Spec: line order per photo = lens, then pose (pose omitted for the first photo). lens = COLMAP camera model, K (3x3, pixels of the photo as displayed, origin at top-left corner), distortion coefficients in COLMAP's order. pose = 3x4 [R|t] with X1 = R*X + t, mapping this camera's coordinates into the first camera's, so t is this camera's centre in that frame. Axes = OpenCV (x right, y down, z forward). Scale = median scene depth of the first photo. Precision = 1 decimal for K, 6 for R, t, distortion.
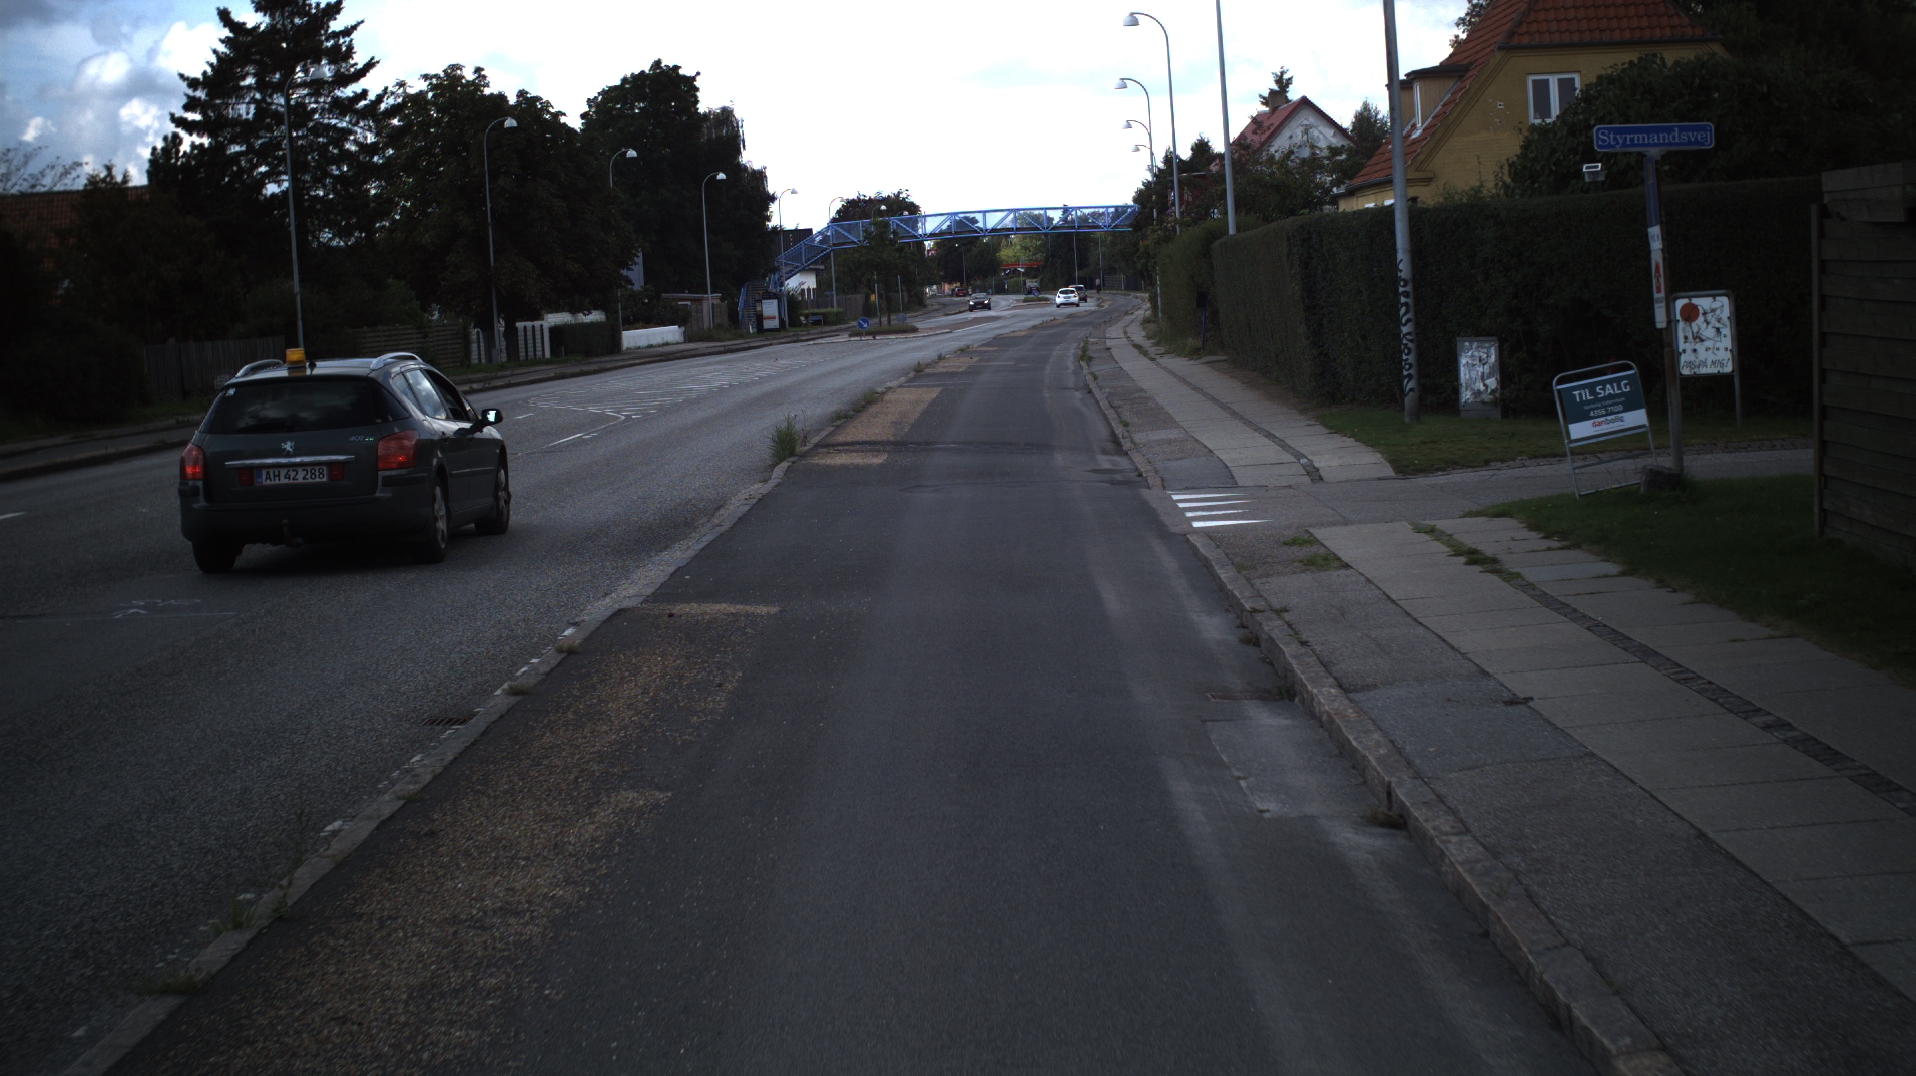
lens RADIAL K [[3369.6, 0, 958.0], [0, 3369.6, 538.0], [0, 0, 1]] dist [-0.237554, 0.010447]
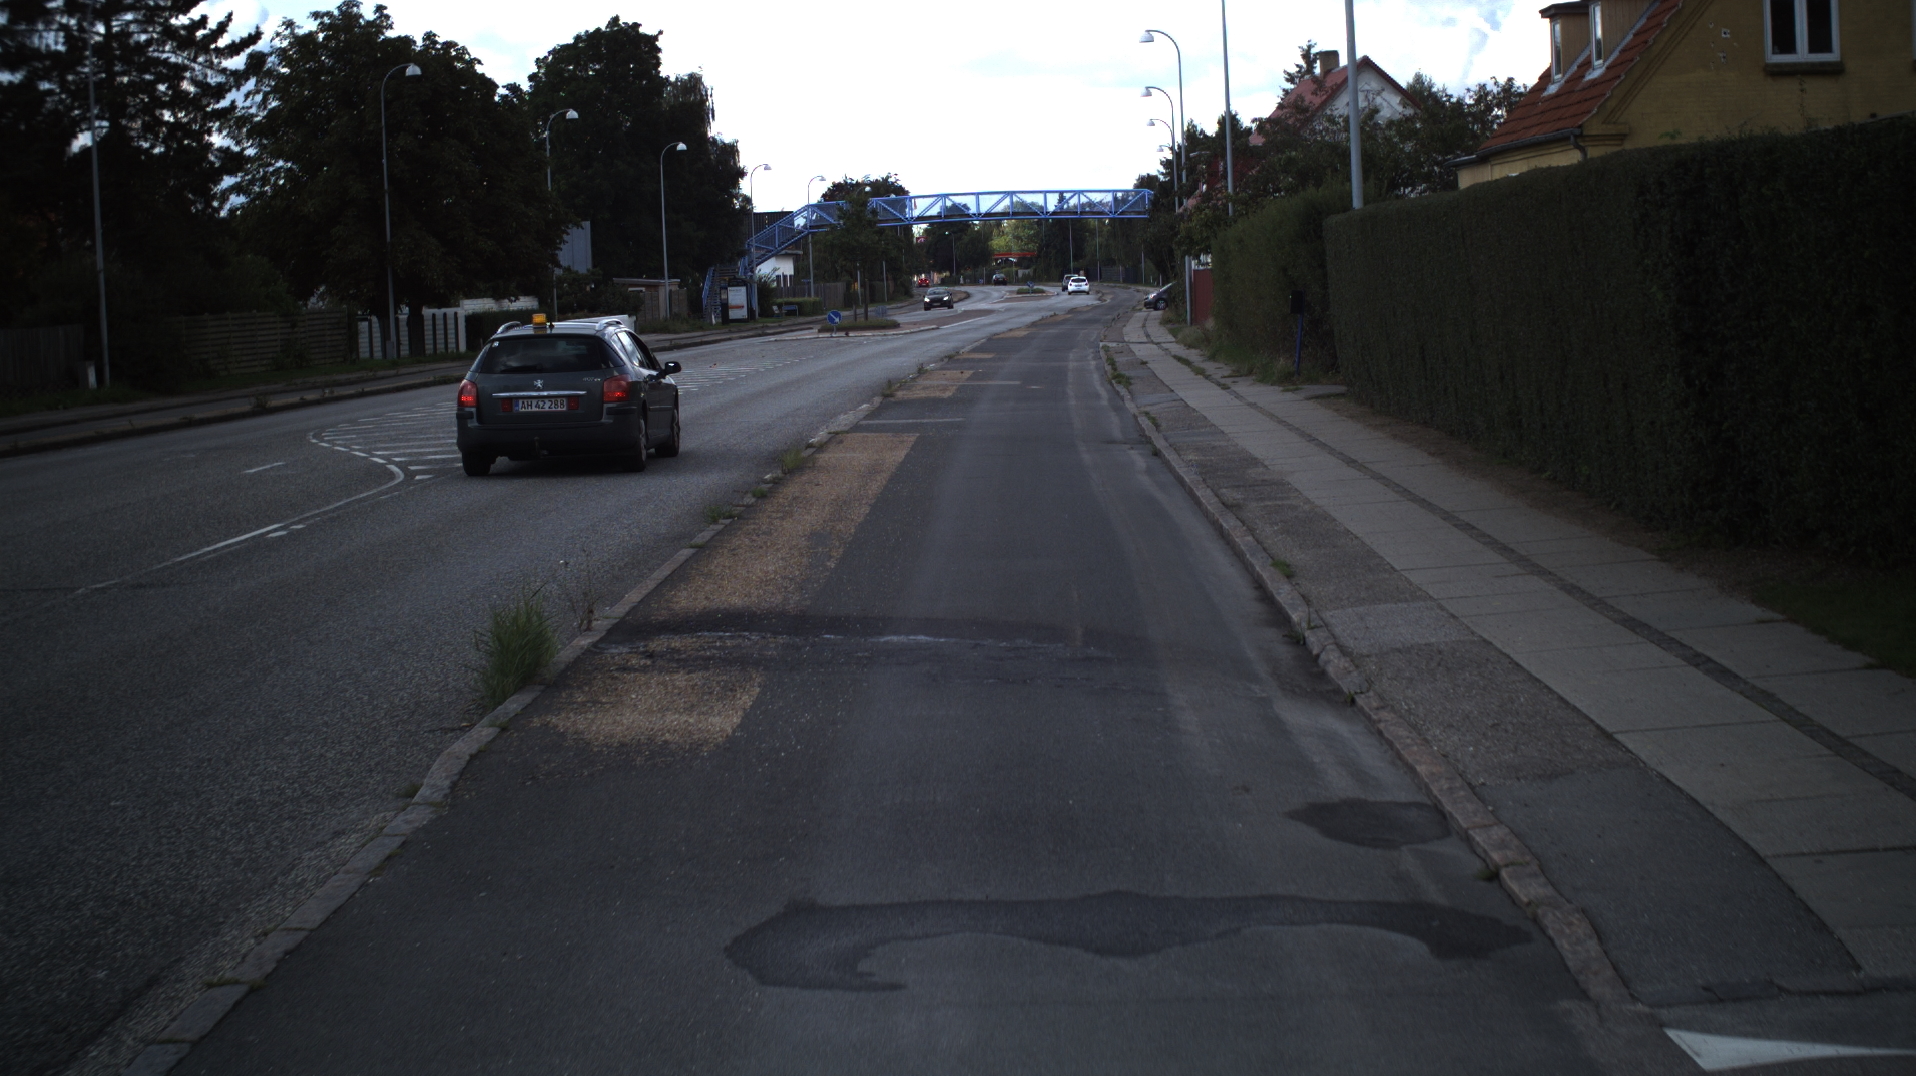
lens RADIAL K [[3369.6, 0, 958.0], [0, 3369.6, 538.0], [0, 0, 1]] dist [-0.237554, 0.010447]
pose [[0.999826, 0.018125, 0.004490, 0.000270], [-0.018140, 0.999831, 0.003120, -0.012470], [-0.004432, -0.003201, 0.999985, 0.165516]]
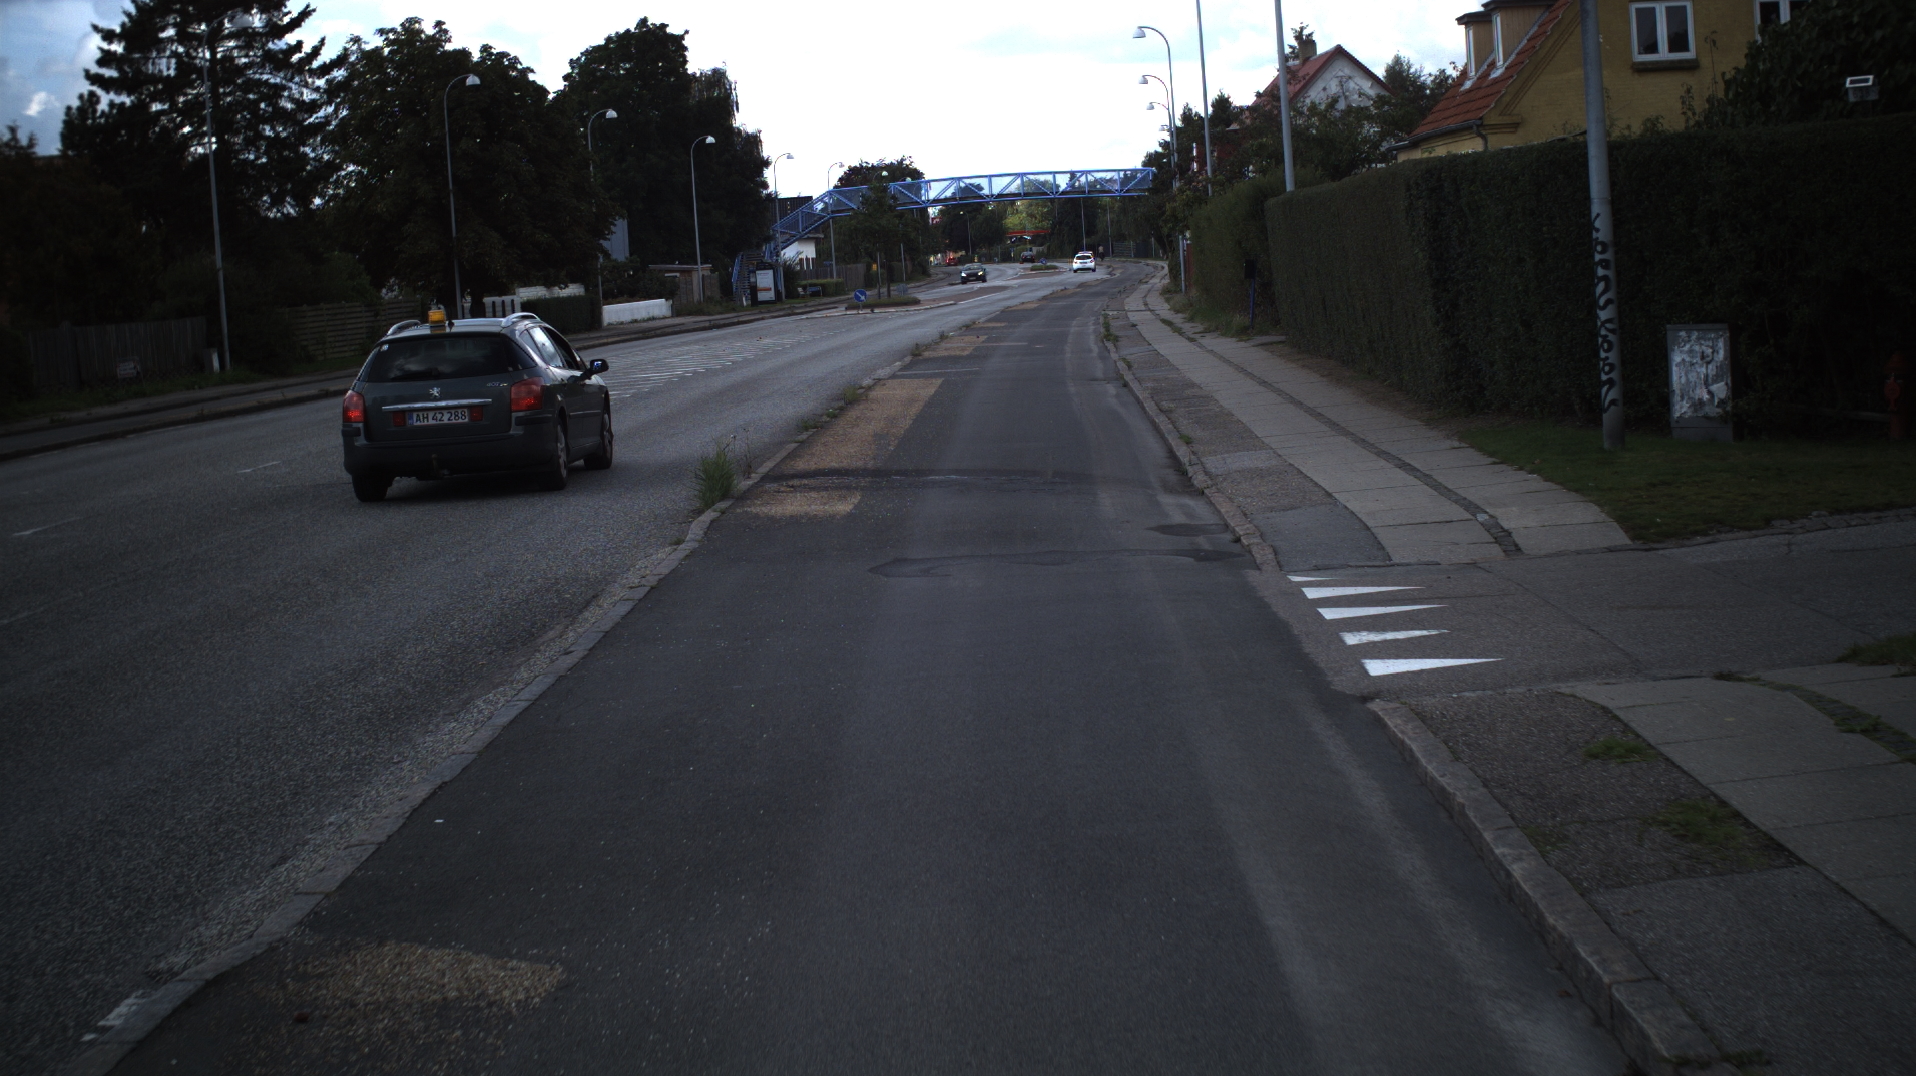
lens RADIAL K [[3369.6, 0, 958.0], [0, 3369.6, 538.0], [0, 0, 1]] dist [-0.237554, 0.010447]
pose [[0.999974, -0.006843, -0.002183, 0.000251], [0.006863, 0.999933, 0.009368, -0.006254], [0.002119, -0.009383, 0.999954, 0.082693]]
